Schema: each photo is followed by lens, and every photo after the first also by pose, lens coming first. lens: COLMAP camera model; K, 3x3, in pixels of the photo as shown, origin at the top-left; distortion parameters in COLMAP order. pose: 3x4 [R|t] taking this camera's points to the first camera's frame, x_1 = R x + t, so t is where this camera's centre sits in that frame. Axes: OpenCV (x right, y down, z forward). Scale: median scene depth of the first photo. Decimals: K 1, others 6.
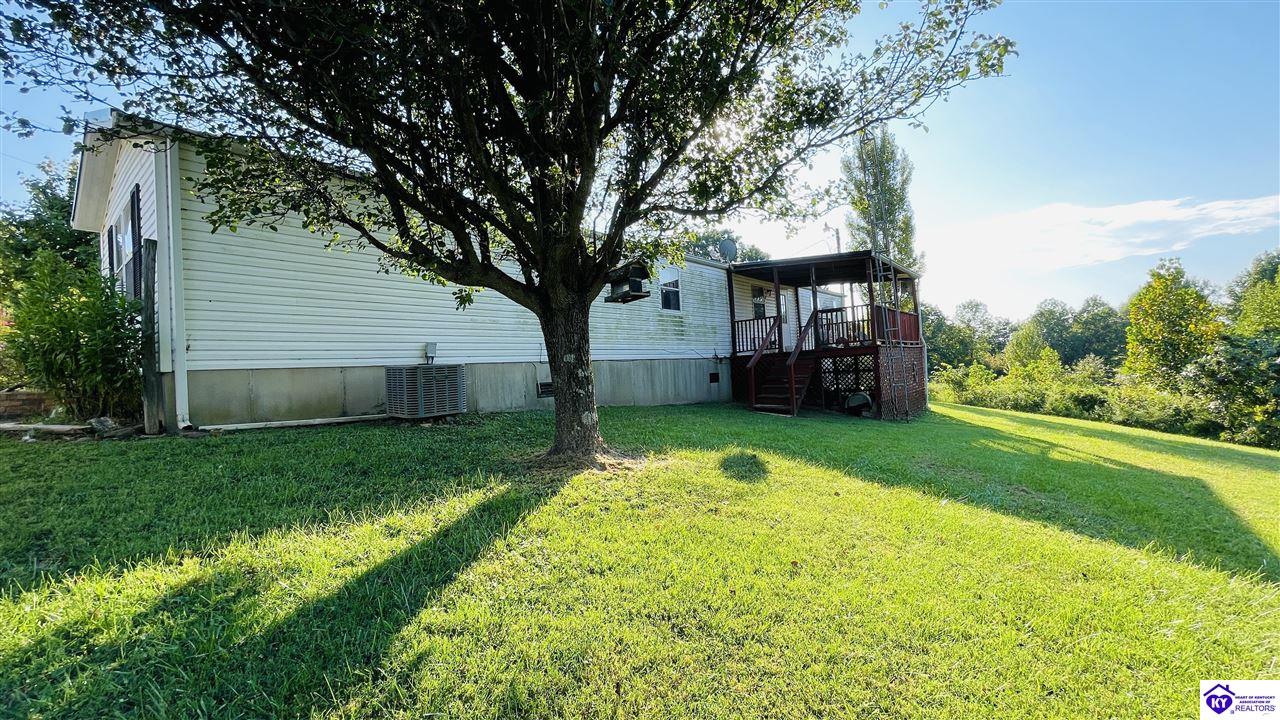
lens RADIAL K [[520.5, 0, 640.0], [0, 520.5, 360.0], [0, 0, 1]] dist [0.001501, -0.000099]
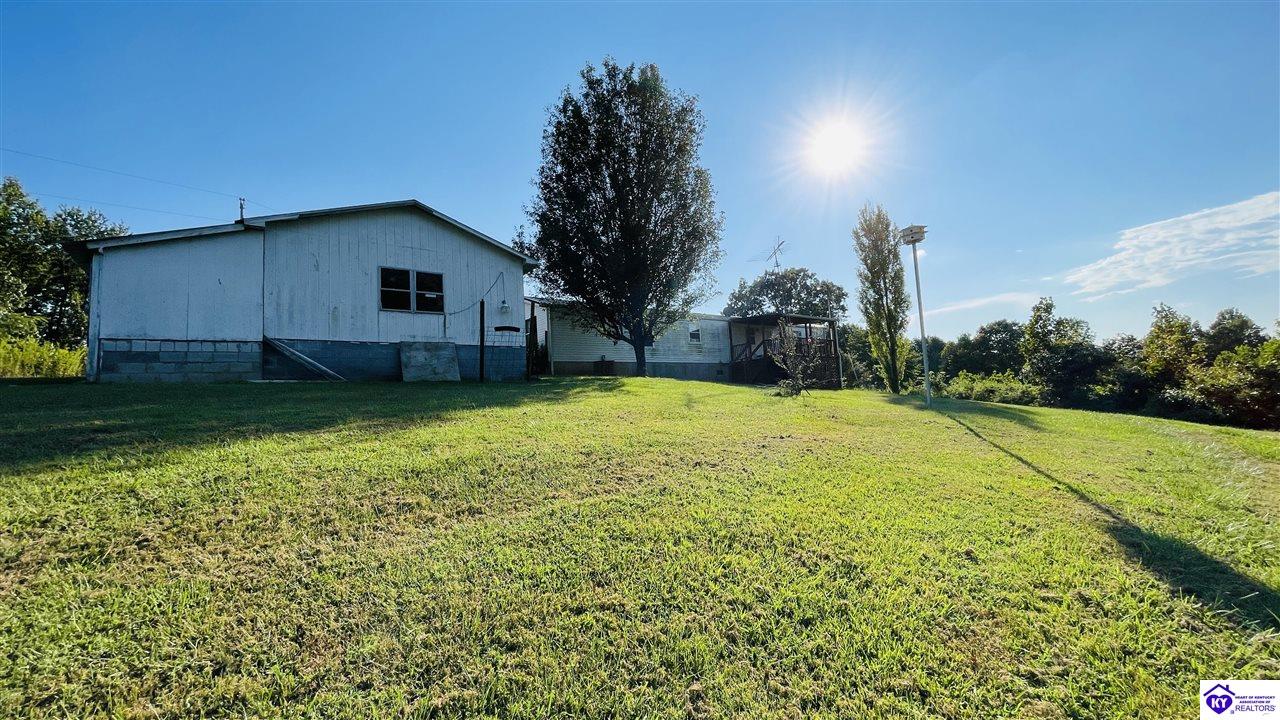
lens RADIAL K [[520.5, 0, 640.0], [0, 520.5, 360.0], [0, 0, 1]] dist [0.001501, -0.000099]
pose [[0.974405, -0.001588, -0.224792, 0.624247], [-0.005936, 0.999445, -0.032792, 0.114352], [0.224720, 0.033287, 0.973855, -2.407970]]
